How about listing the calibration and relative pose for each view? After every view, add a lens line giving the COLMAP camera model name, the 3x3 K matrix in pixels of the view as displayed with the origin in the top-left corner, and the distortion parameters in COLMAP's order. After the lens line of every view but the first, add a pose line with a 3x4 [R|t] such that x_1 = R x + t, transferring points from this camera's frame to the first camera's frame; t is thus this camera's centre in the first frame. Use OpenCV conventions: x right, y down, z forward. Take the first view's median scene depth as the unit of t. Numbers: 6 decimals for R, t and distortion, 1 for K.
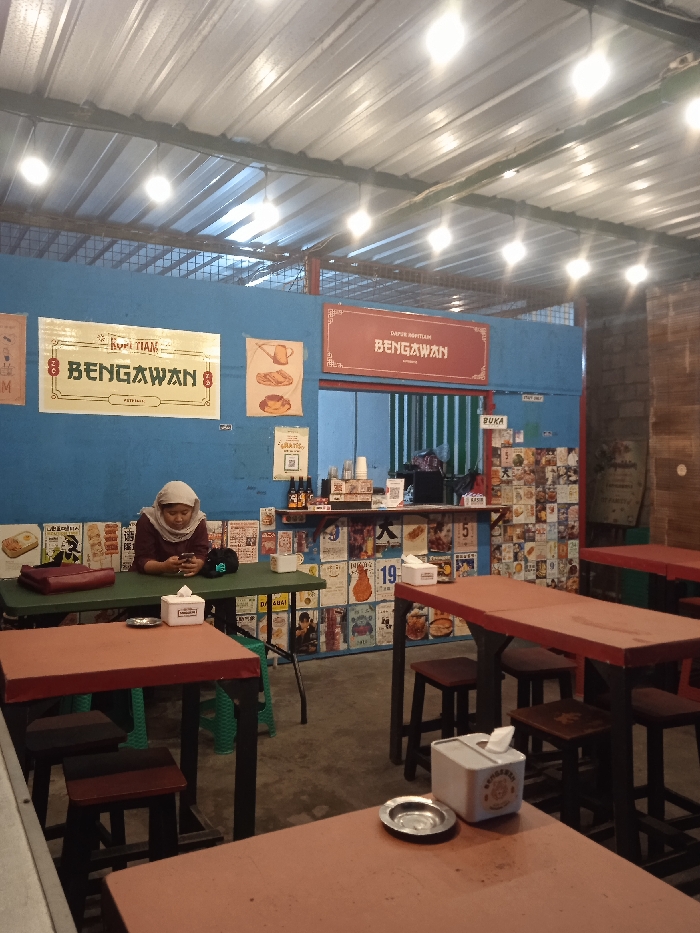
lens RADIAL K [[778.2, 0, 346.9], [0, 778.2, 469.0], [0, 0, 1]] dist [0.032693, -0.050133]
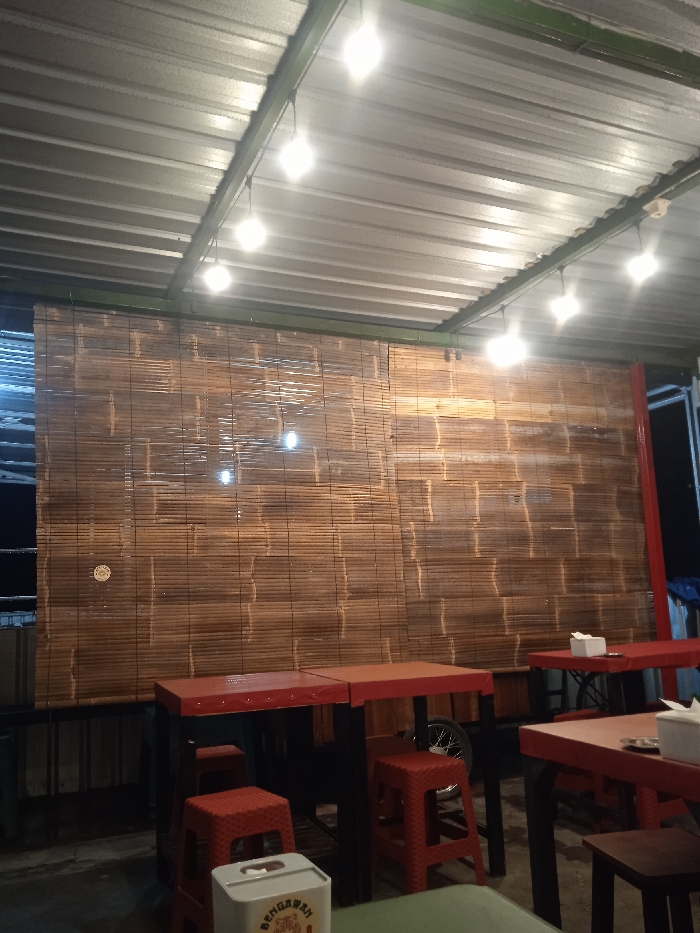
lens RADIAL K [[778.2, 0, 349.4], [0, 778.2, 460.9], [0, 0, 1]] dist [0.032693, -0.050133]
pose [[0.084748, 0.146388, 0.985590, -0.236968], [0.064314, 0.986283, -0.152021, 0.021424], [-0.994325, 0.076271, 0.074170, 0.691684]]
